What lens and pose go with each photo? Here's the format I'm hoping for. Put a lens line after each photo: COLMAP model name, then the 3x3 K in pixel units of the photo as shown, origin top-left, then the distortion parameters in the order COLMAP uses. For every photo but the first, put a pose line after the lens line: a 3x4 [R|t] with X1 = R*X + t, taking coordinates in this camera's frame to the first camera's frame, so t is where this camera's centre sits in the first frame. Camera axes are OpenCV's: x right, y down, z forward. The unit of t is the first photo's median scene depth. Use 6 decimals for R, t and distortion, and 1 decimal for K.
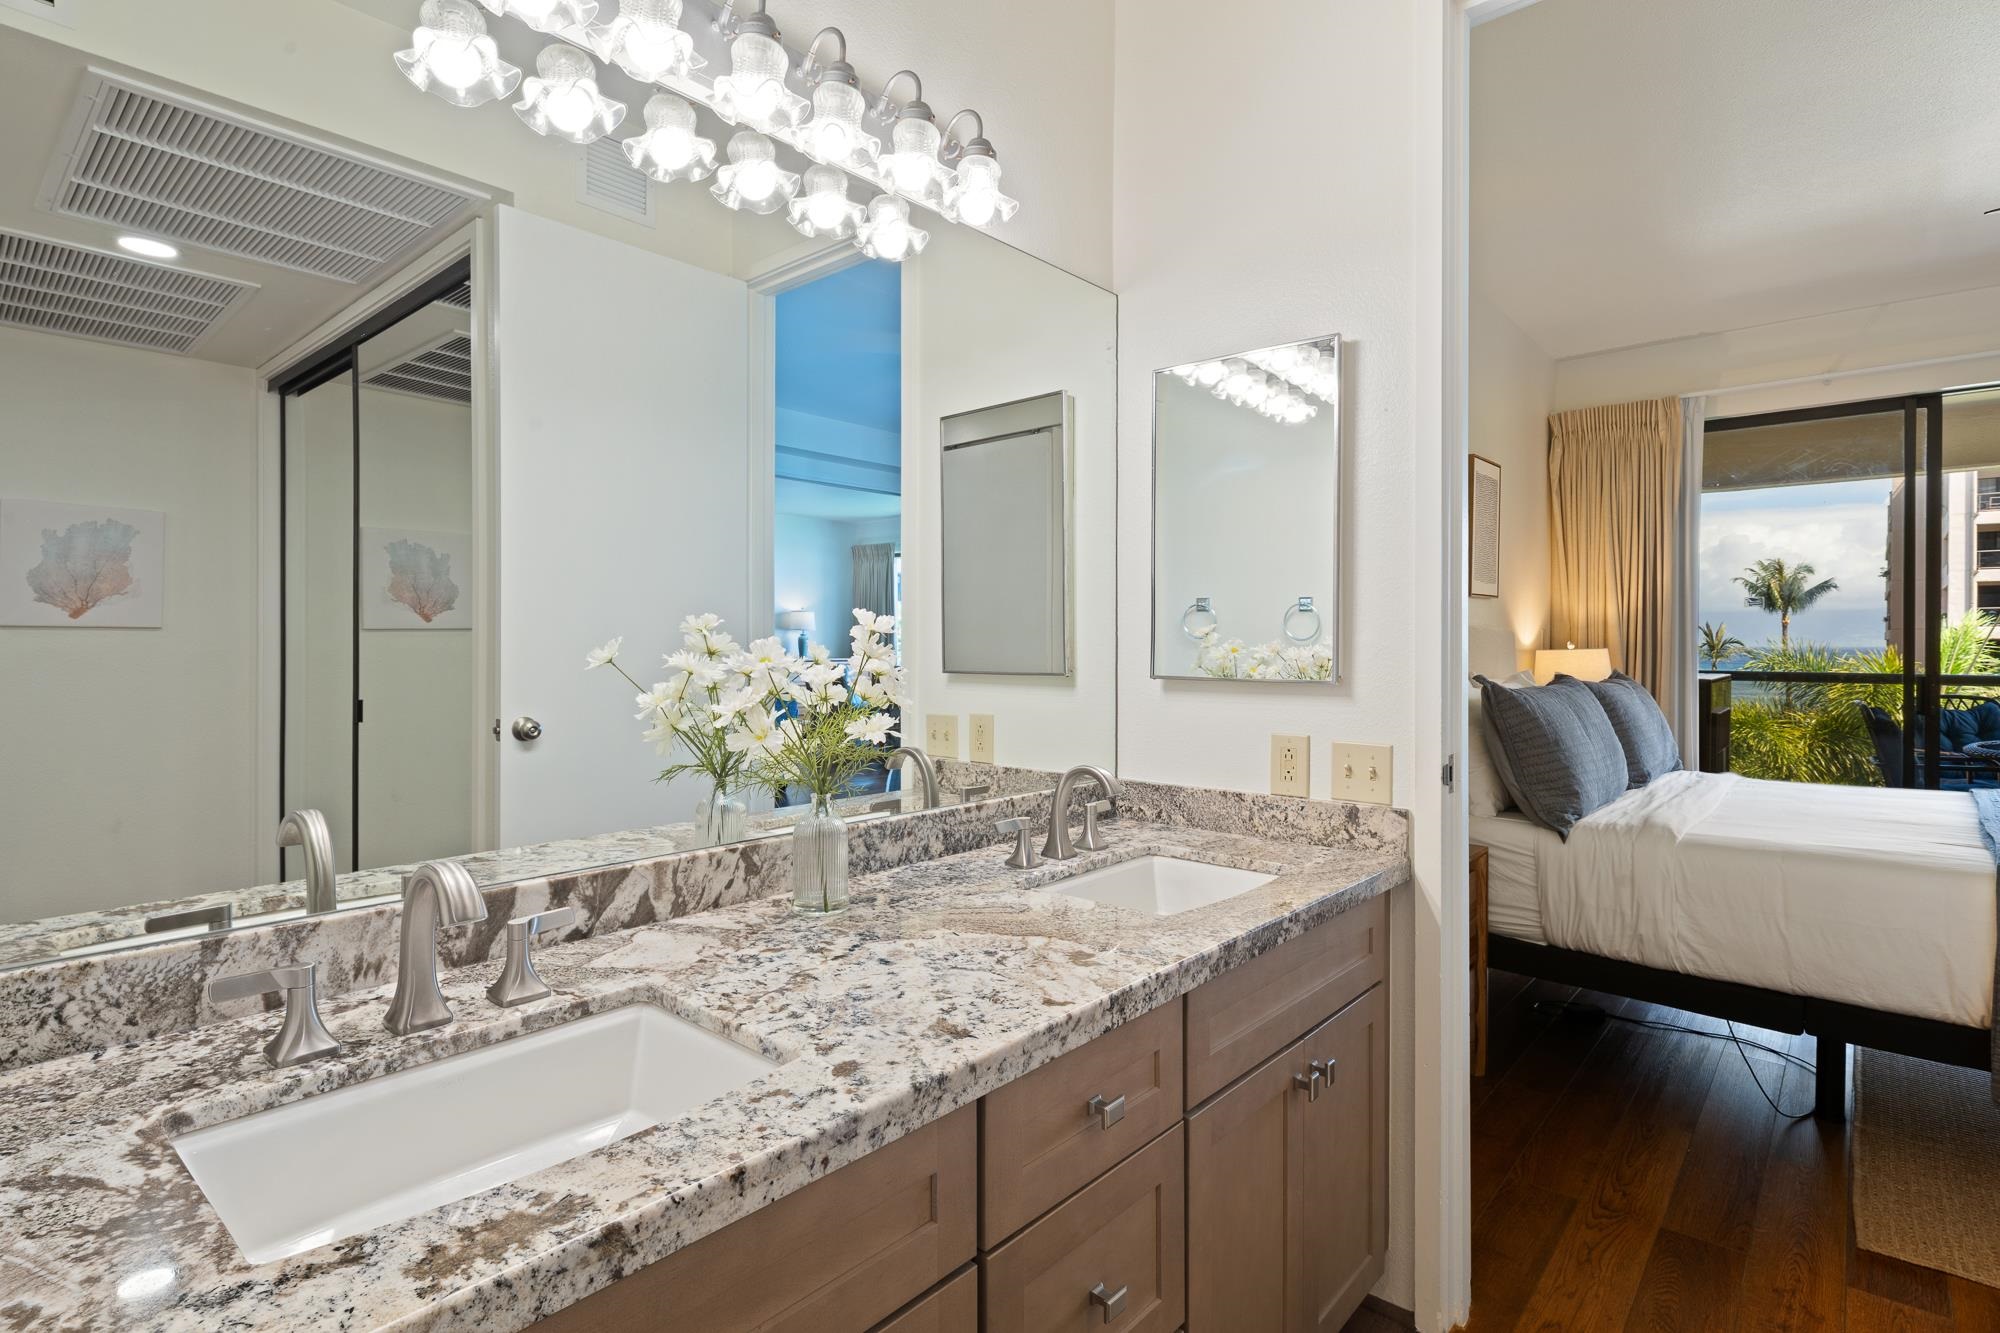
lens RADIAL K [[1001.6, 0, 995.4], [0, 1001.6, 655.9], [0, 0, 1]] dist [0.001282, -0.000459]
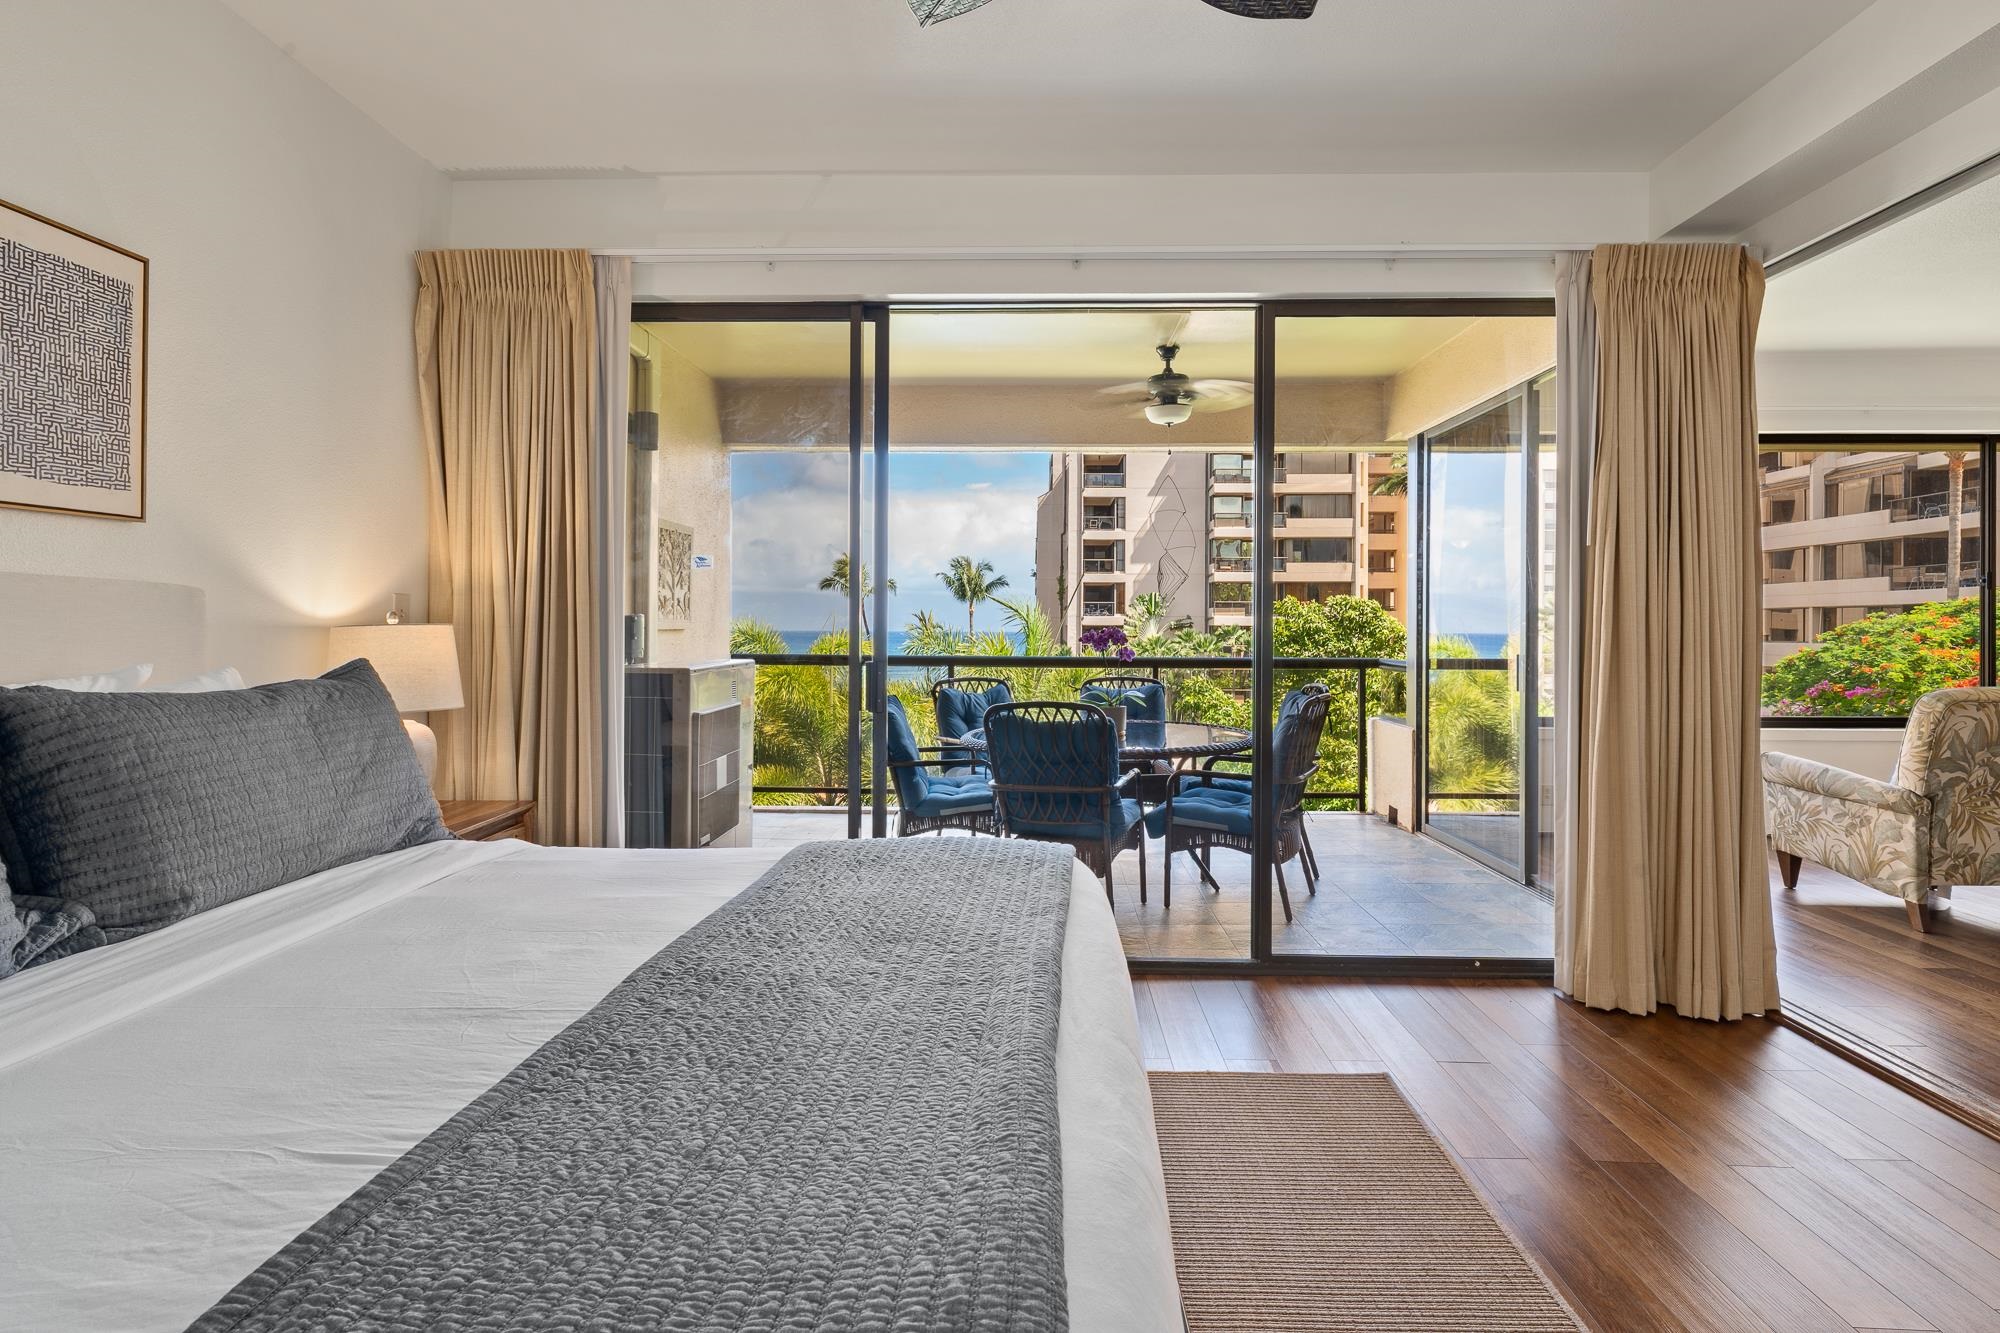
lens RADIAL K [[1001.6, 0, 998.9], [0, 1001.6, 634.9], [0, 0, 1]] dist [0.001282, -0.000459]
pose [[0.776105, 0.003934, 0.630591, 0.365485], [-0.003021, 0.999992, -0.002519, 0.000774], [-0.630596, 0.000050, 0.776111, 0.233694]]
